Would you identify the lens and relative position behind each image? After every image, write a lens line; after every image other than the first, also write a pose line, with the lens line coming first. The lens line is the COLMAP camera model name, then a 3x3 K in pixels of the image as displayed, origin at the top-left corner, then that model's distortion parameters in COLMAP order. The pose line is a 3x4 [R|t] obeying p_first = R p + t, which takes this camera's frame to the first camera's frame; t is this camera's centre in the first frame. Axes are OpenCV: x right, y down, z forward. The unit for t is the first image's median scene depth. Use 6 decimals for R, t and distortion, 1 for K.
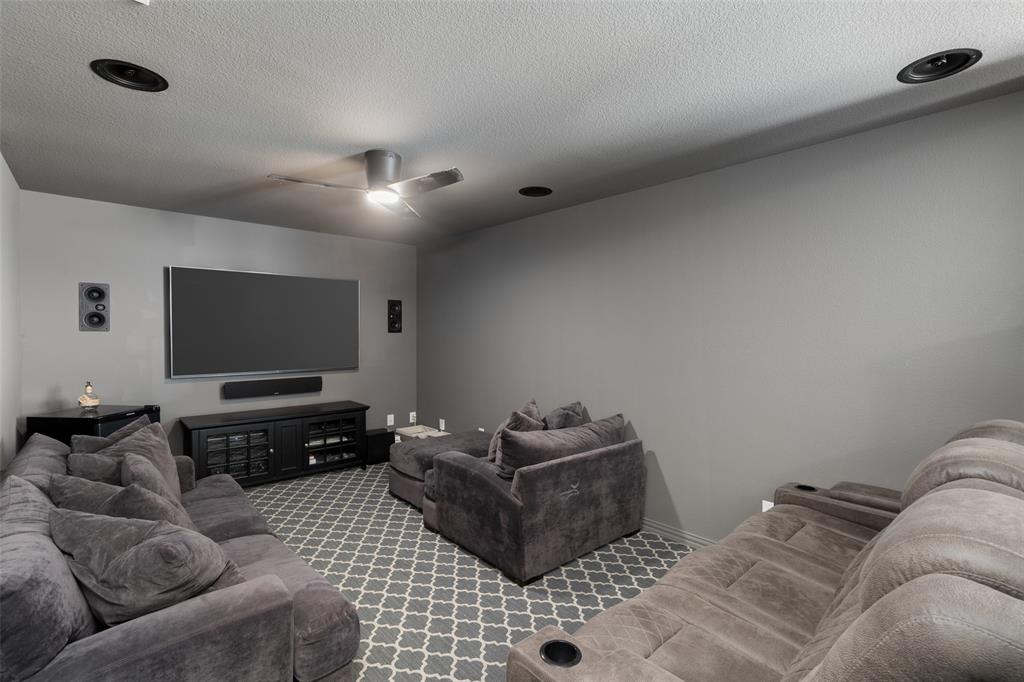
lens RADIAL K [[466.9, 0, 516.1], [0, 466.9, 338.2], [0, 0, 1]] dist [-0.003118, 0.000018]
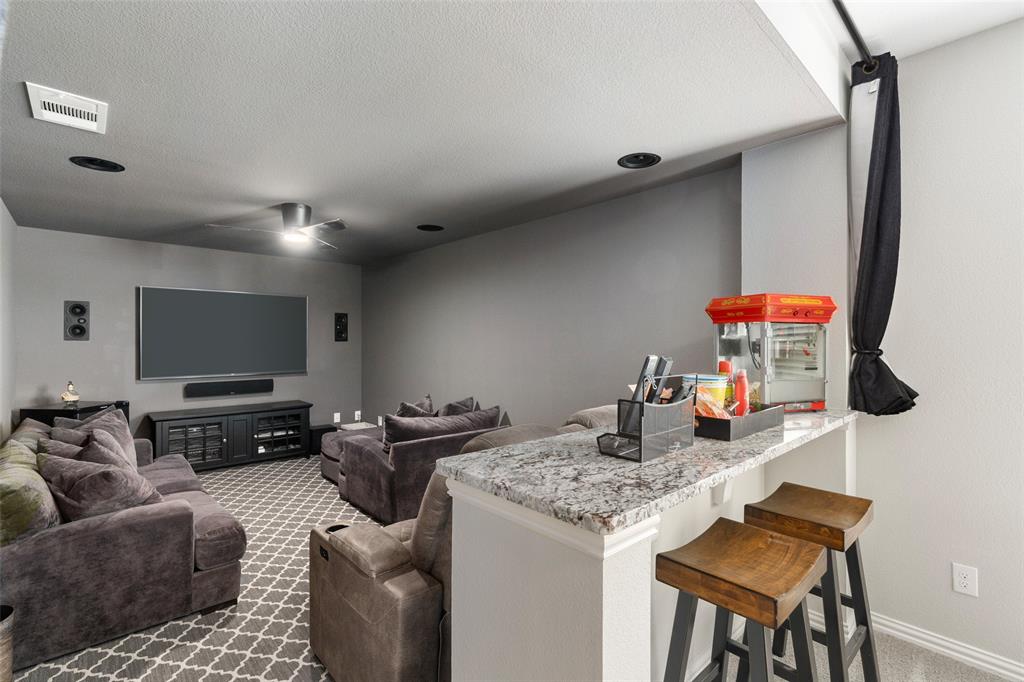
lens RADIAL K [[466.9, 0, 509.8], [0, 466.9, 338.5], [0, 0, 1]] dist [-0.003118, 0.000018]
pose [[0.999988, -0.002529, 0.004166, 0.252841], [0.002606, 0.999824, -0.018570, 0.005824], [-0.004118, 0.018581, 0.999819, -0.251509]]
